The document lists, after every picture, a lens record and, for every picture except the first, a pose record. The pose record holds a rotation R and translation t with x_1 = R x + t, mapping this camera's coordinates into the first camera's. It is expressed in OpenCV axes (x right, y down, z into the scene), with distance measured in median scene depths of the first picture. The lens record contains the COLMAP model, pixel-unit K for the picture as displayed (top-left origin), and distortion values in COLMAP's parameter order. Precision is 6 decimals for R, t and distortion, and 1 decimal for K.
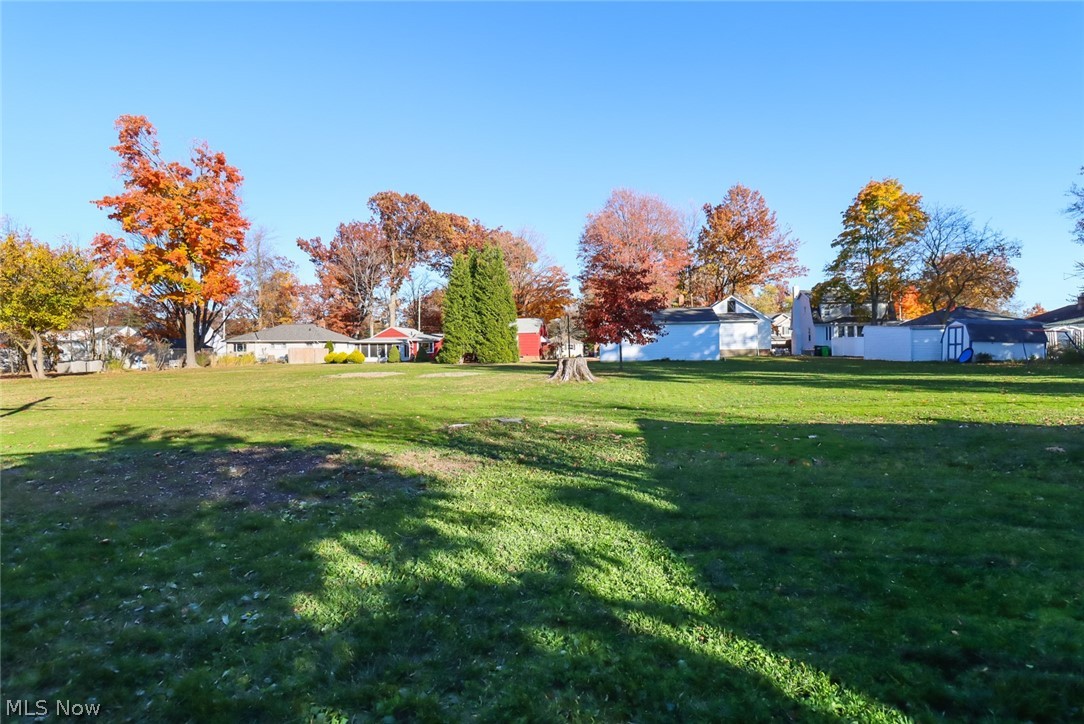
lens RADIAL K [[554.2, 0, 541.0], [0, 554.2, 358.5], [0, 0, 1]] dist [0.013952, -0.000350]
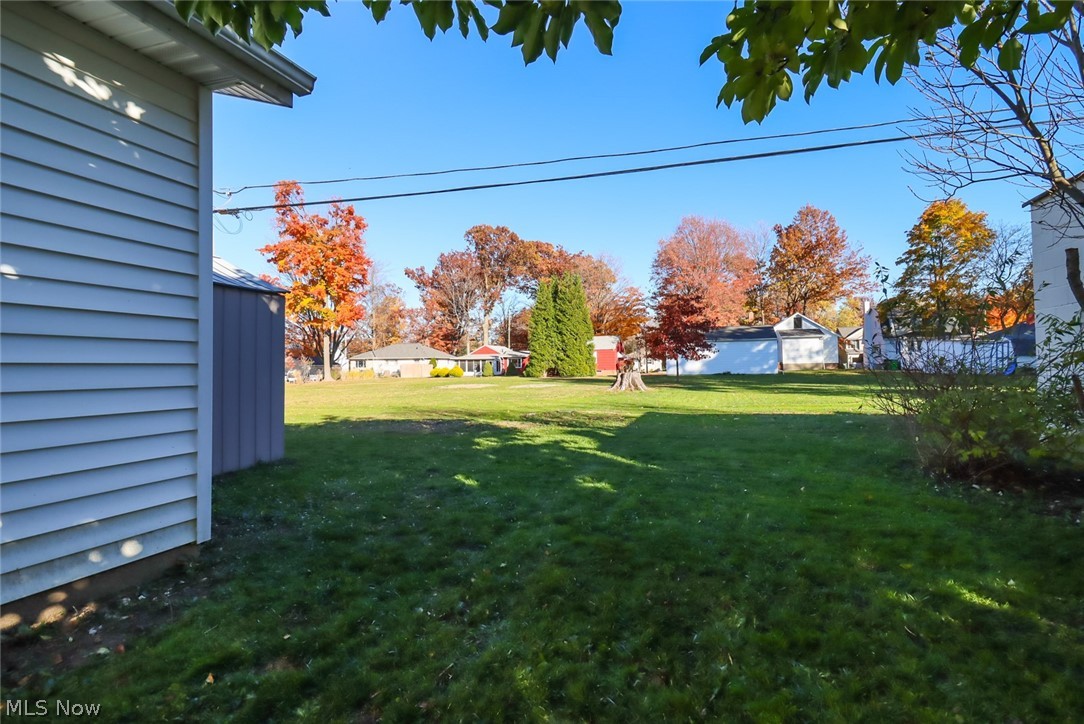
lens RADIAL K [[557.2, 0, 542.3], [0, 557.2, 359.5], [0, 0, 1]] dist [0.027583, 0.000246]
pose [[0.987821, -0.006352, -0.155462, 0.029593], [0.002752, 0.999723, -0.023362, -0.000335], [0.155568, 0.022649, 0.987566, -0.136221]]
